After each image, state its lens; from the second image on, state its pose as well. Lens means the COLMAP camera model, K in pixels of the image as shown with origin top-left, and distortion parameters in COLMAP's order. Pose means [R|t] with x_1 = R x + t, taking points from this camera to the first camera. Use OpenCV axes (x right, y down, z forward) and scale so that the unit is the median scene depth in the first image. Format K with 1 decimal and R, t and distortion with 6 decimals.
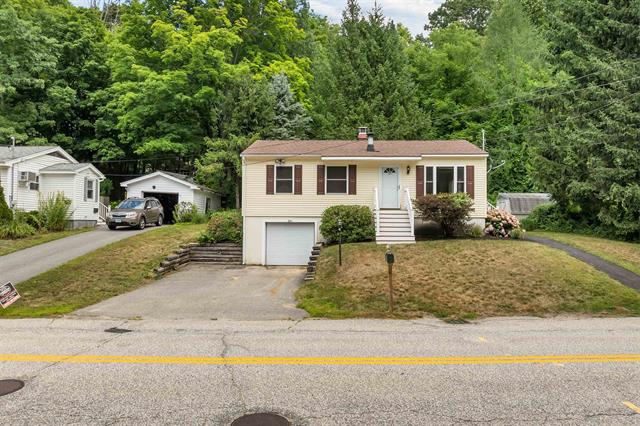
lens RADIAL K [[462.2, 0, 322.0], [0, 462.2, 211.4], [0, 0, 1]] dist [-0.042144, 0.008145]
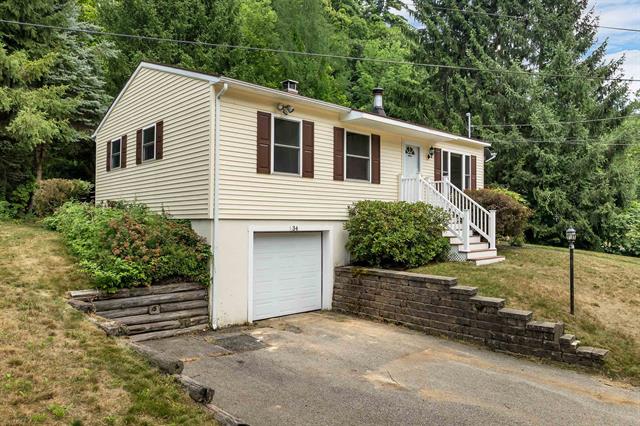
lens RADIAL K [[462.2, 0, 322.0], [0, 462.2, 211.4], [0, 0, 1]] dist [-0.042144, 0.008145]
pose [[0.701206, 0.013957, 0.712822, -0.411684], [-0.014834, 0.999878, -0.004985, 0.003889], [-0.712804, -0.007079, 0.701328, 0.620930]]
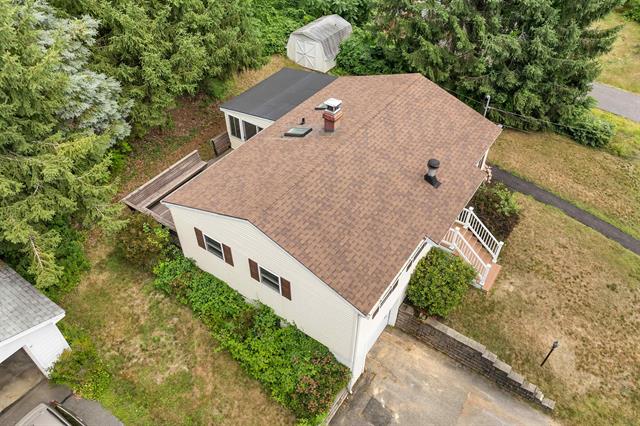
lens RADIAL K [[462.2, 0, 322.0], [0, 462.2, 211.4], [0, 0, 1]] dist [-0.042144, 0.008145]
pose [[0.525714, -0.578983, 0.623221, -0.494538], [-0.022621, 0.722856, 0.690628, -0.623859], [-0.850361, -0.377170, 0.366919, 0.875073]]
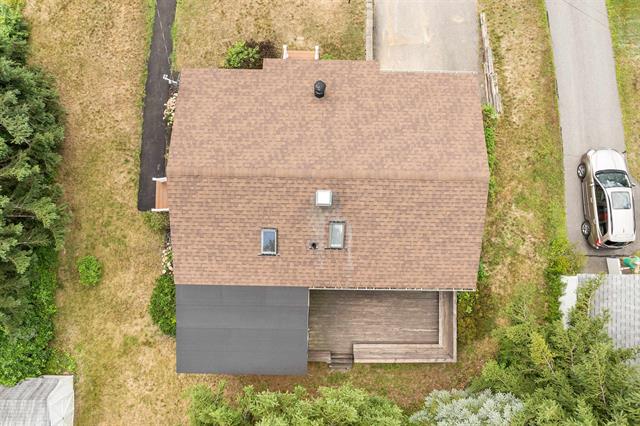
lens RADIAL K [[462.2, 0, 322.0], [0, 462.2, 211.4], [0, 0, 1]] dist [-0.042144, 0.008145]
pose [[-0.999393, 0.031538, -0.014775, 0.121725], [-0.012965, 0.056862, 0.998298, -0.931325], [0.032325, 0.997884, -0.056419, 1.276420]]
